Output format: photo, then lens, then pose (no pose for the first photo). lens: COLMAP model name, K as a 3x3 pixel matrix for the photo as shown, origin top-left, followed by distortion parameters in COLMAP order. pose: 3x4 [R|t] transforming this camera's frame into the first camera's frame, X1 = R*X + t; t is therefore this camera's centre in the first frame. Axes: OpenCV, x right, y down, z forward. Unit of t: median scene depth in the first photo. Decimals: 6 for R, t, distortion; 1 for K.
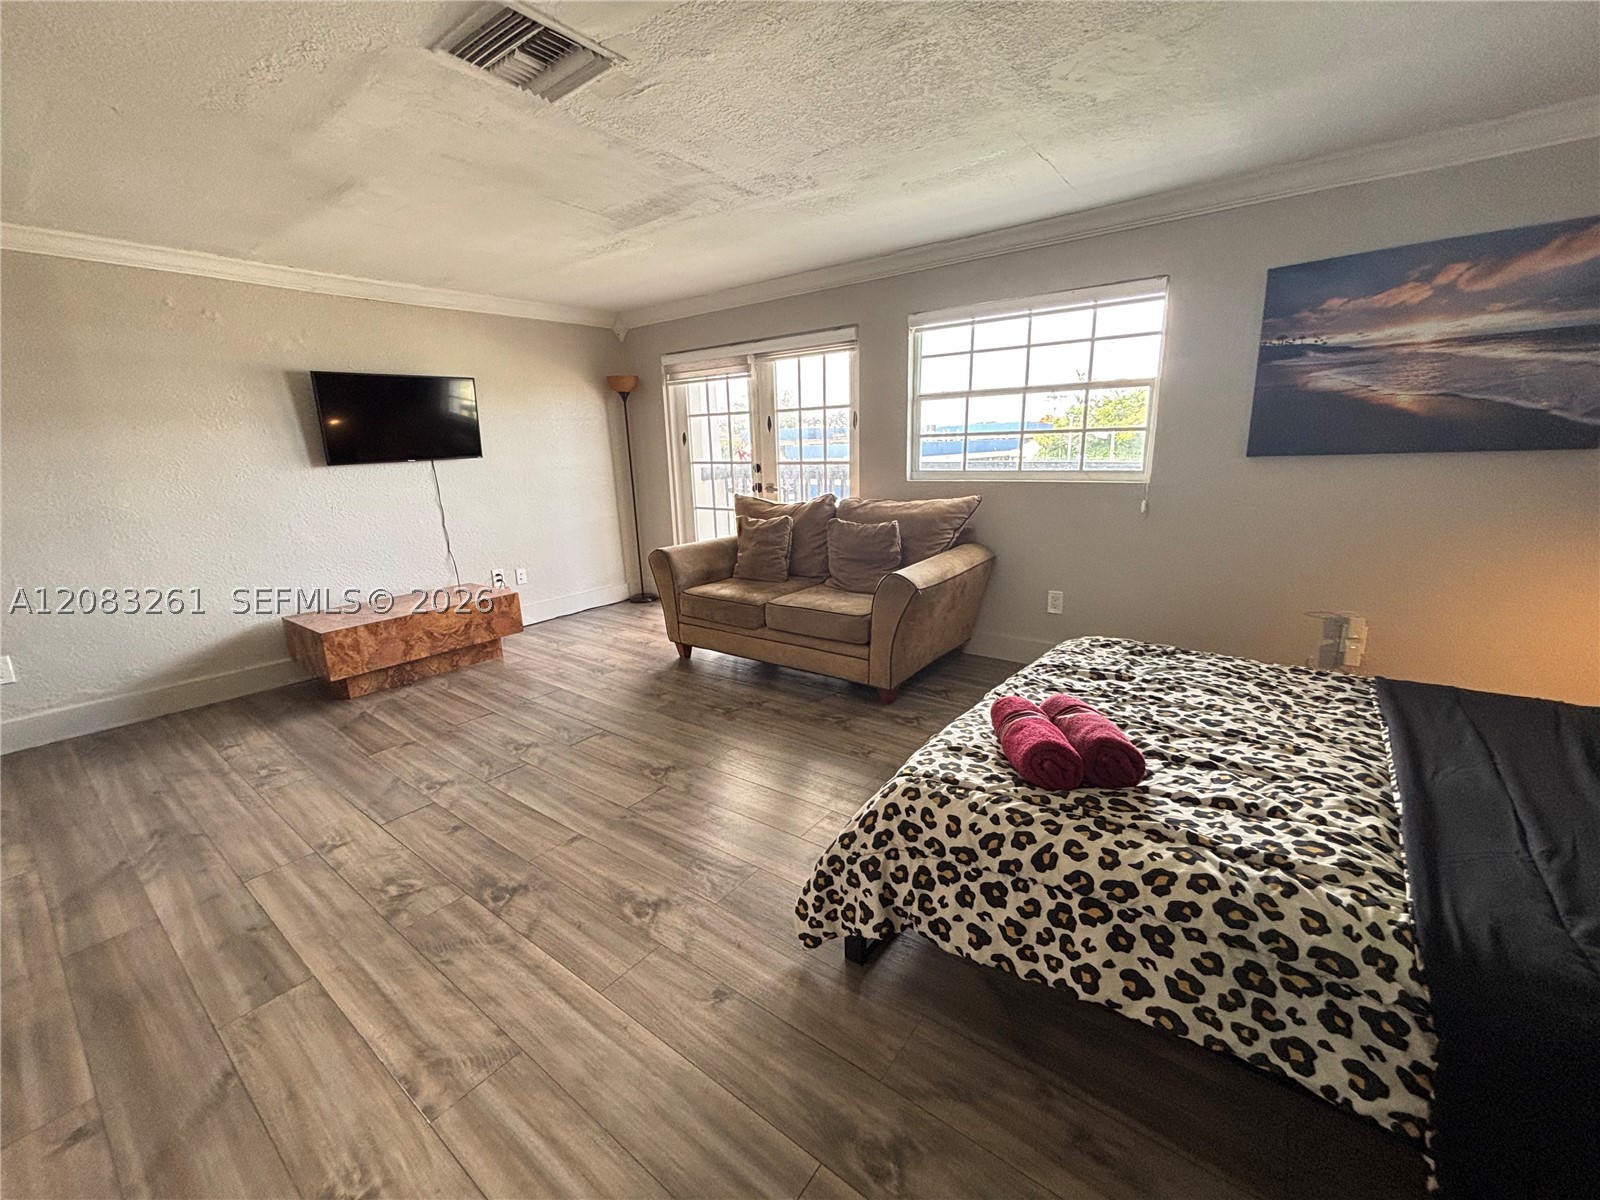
lens RADIAL K [[652.1, 0, 805.0], [0, 652.1, 594.5], [0, 0, 1]] dist [0.000169, -0.000541]
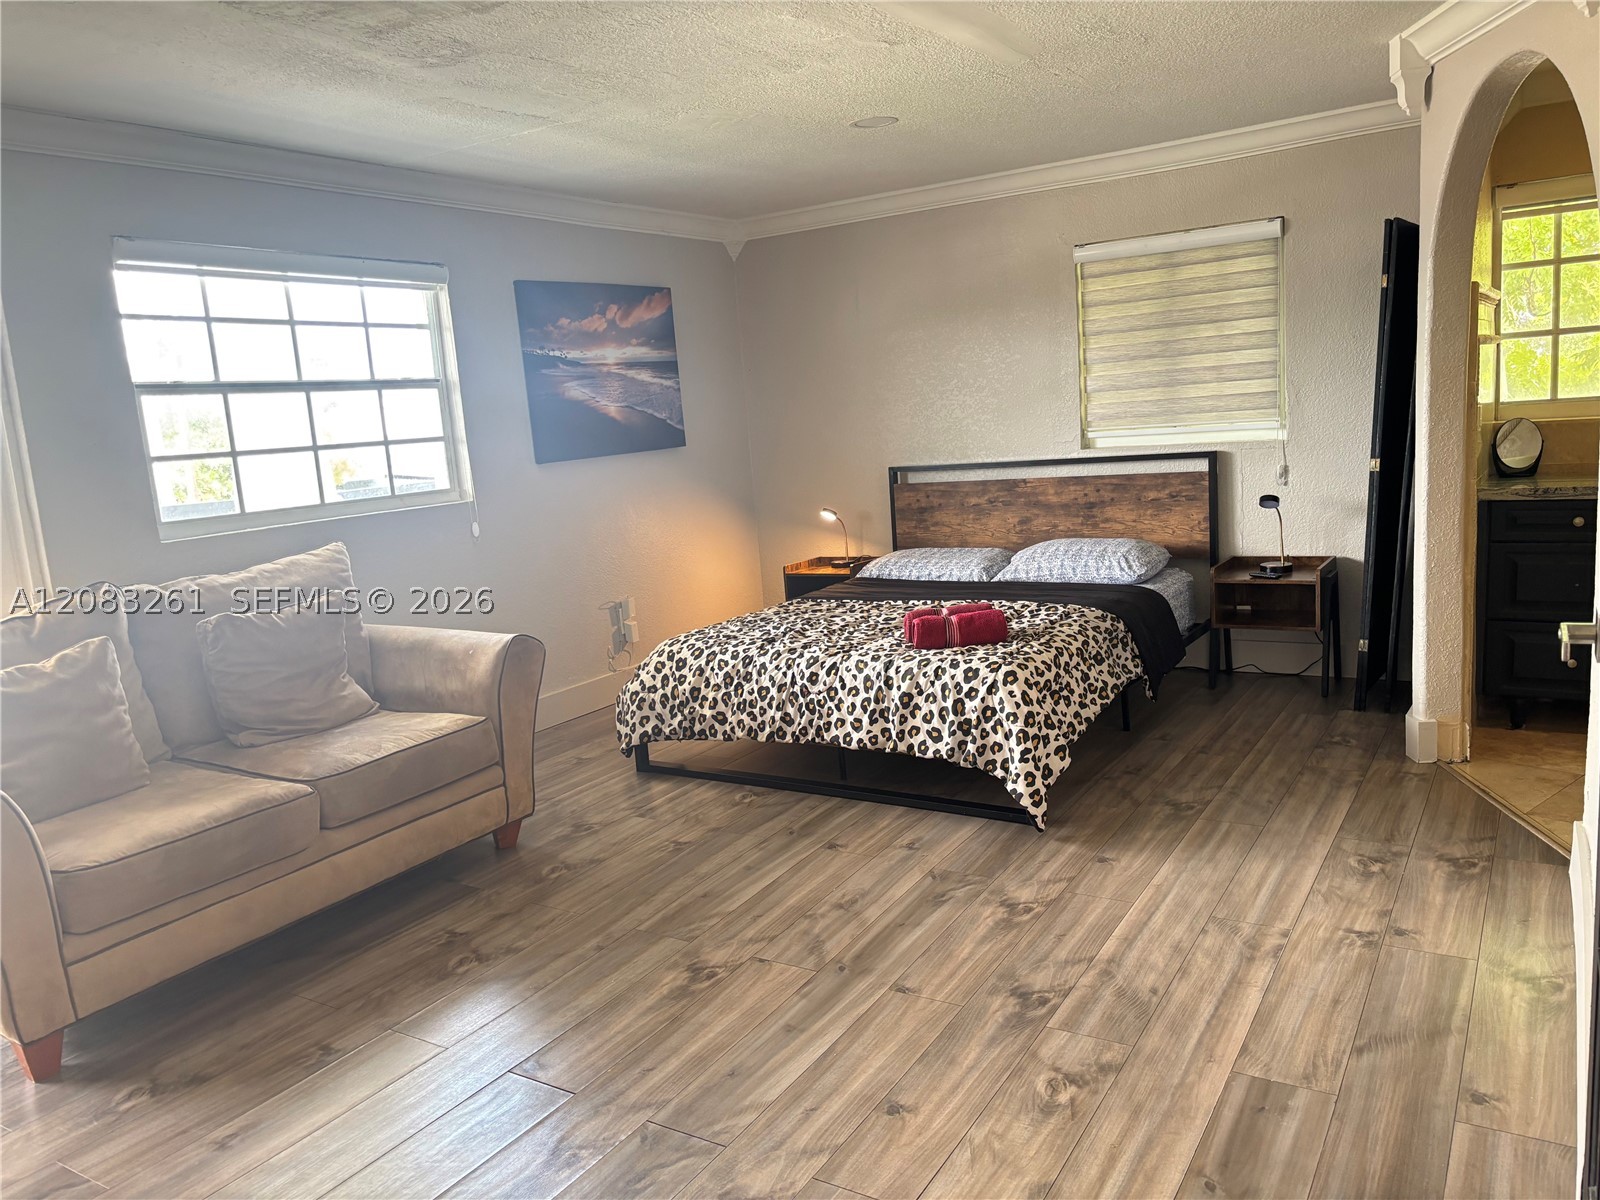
lens RADIAL K [[1210.9, 0, 799.0], [0, 1210.9, 613.3], [0, 0, 1]] dist [0.038979, -0.039498]
pose [[-0.096647, -0.132580, 0.986449, -1.483836], [0.293757, 0.943141, 0.155540, -0.216067], [-0.950982, 0.304809, -0.052205, 1.008620]]
